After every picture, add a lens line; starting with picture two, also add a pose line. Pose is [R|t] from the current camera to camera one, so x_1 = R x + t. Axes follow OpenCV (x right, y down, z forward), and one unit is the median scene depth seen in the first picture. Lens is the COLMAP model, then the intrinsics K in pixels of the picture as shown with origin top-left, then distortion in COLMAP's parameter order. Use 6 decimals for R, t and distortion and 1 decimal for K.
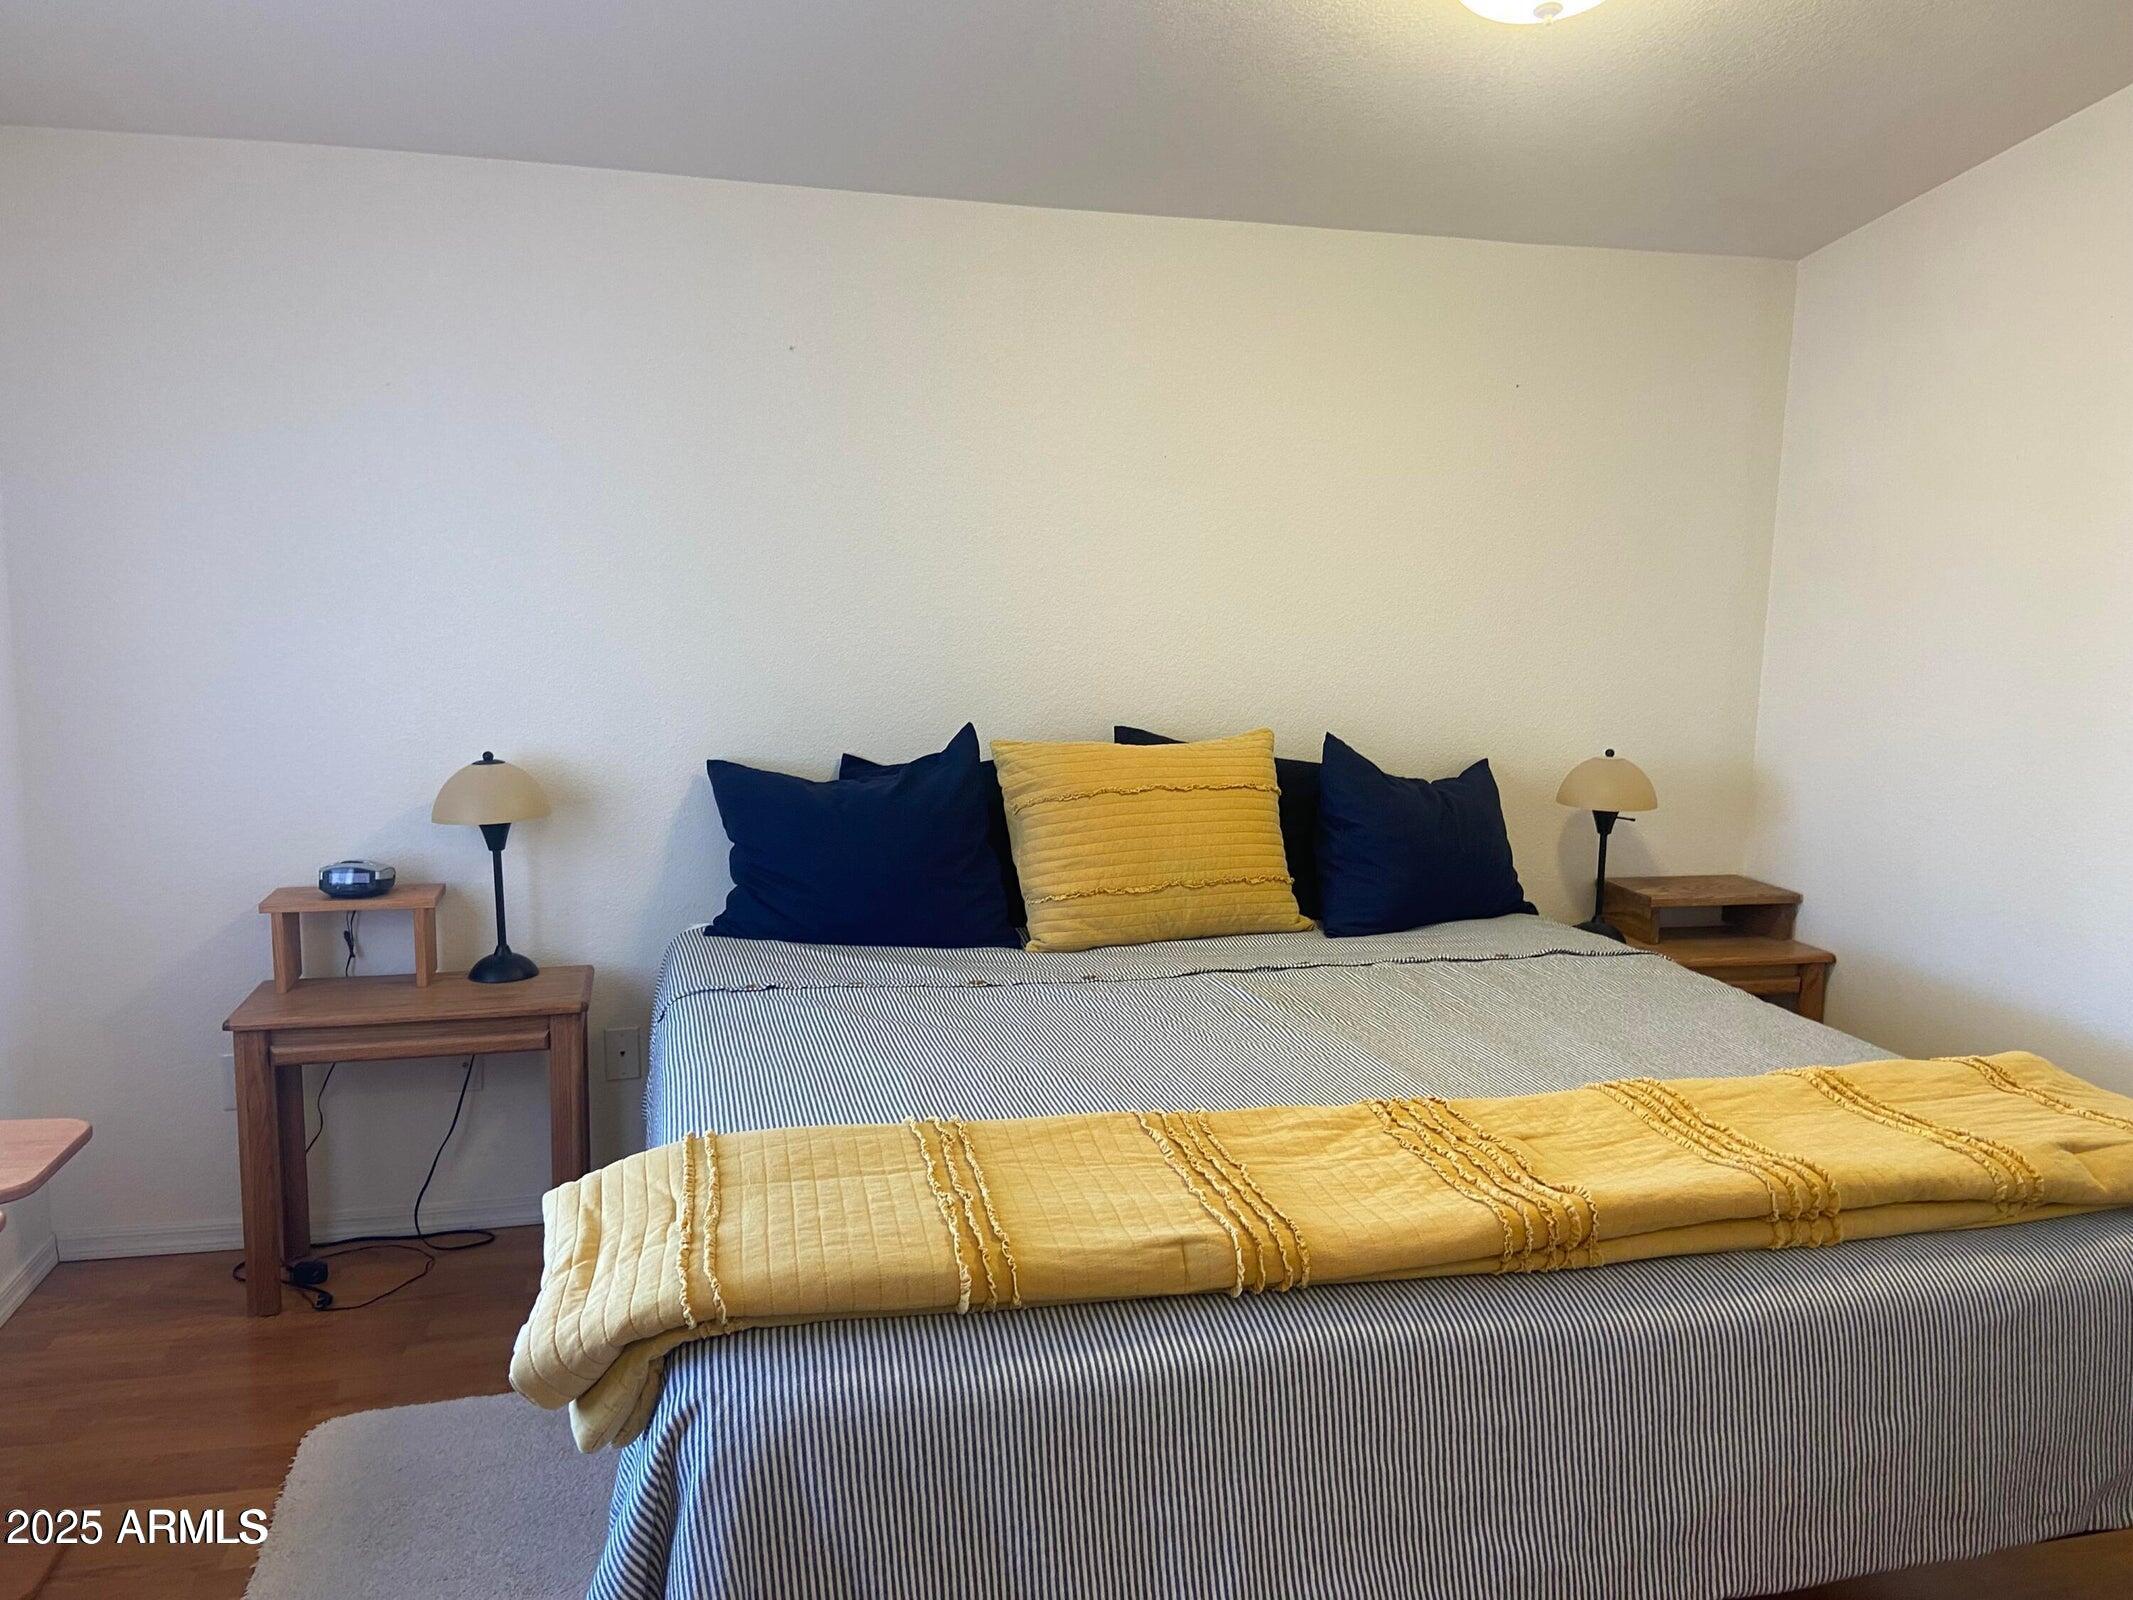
lens RADIAL K [[1590.2, 0, 1068.4], [0, 1590.2, 779.7], [0, 0, 1]] dist [0.132923, 0.000603]
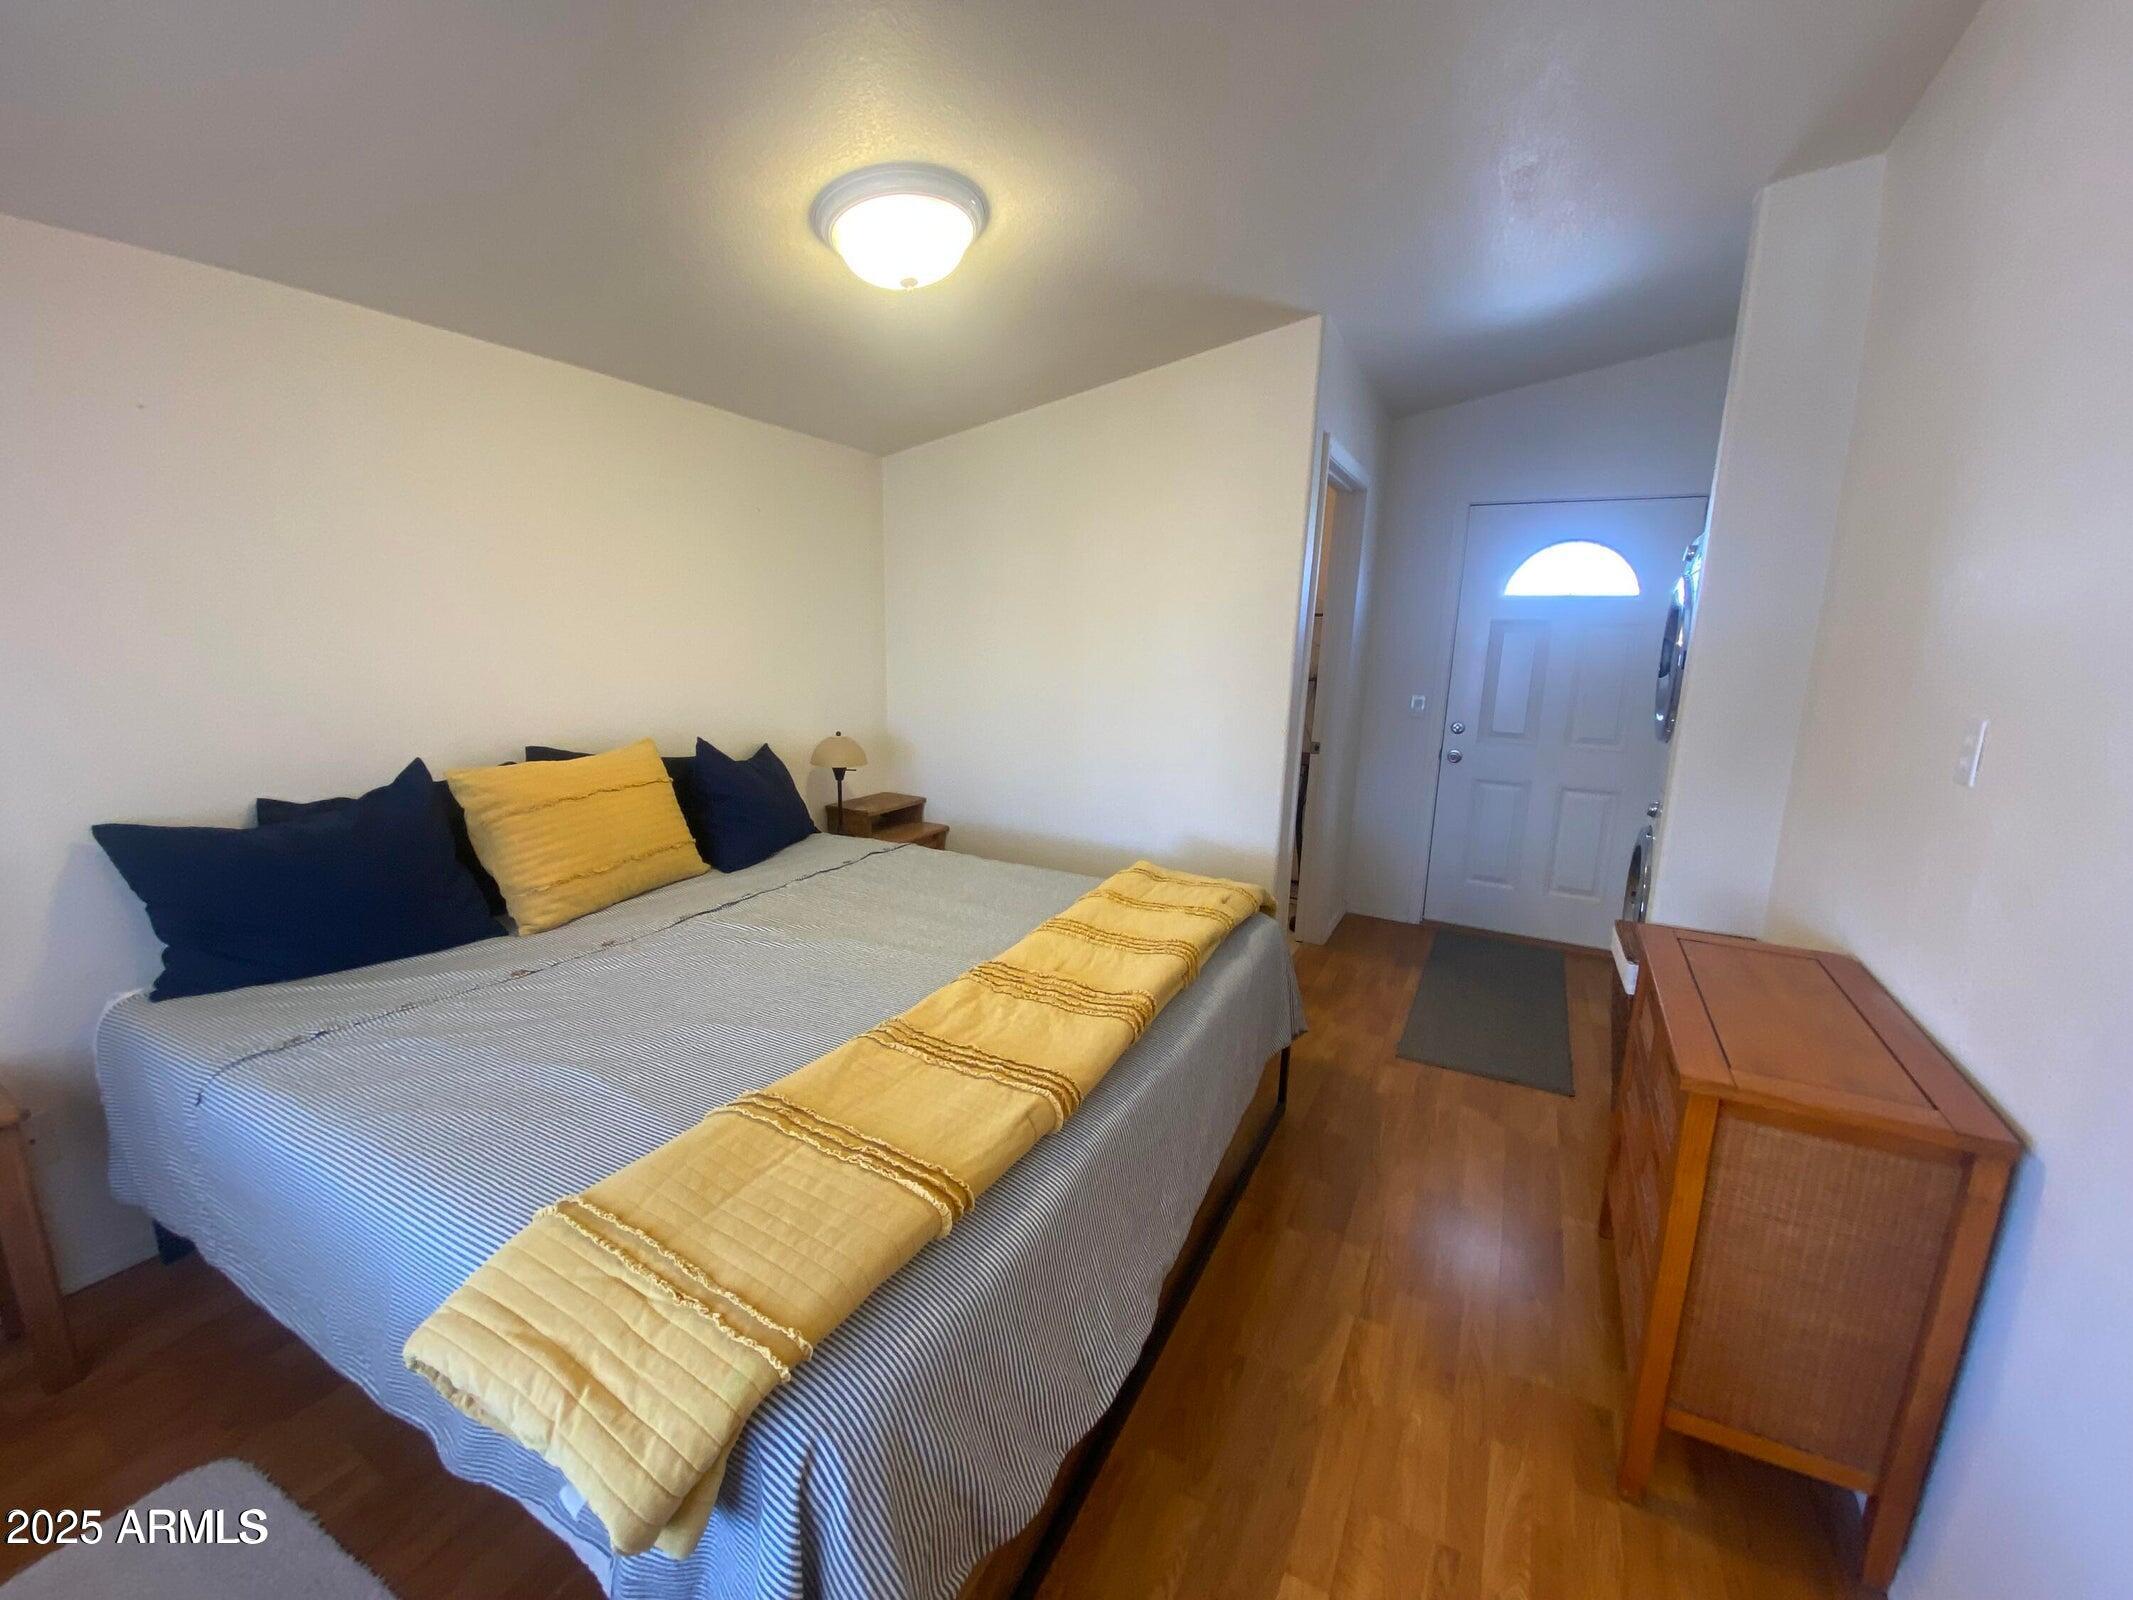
lens RADIAL K [[860.5, 0, 1070.3], [0, 860.5, 793.3], [0, 0, 1]] dist [0.009227, -0.016000]
pose [[0.674596, -0.141225, 0.724552, -0.197650], [0.090650, 0.989949, 0.108554, -0.034893], [-0.732600, -0.007550, 0.680618, 0.215318]]
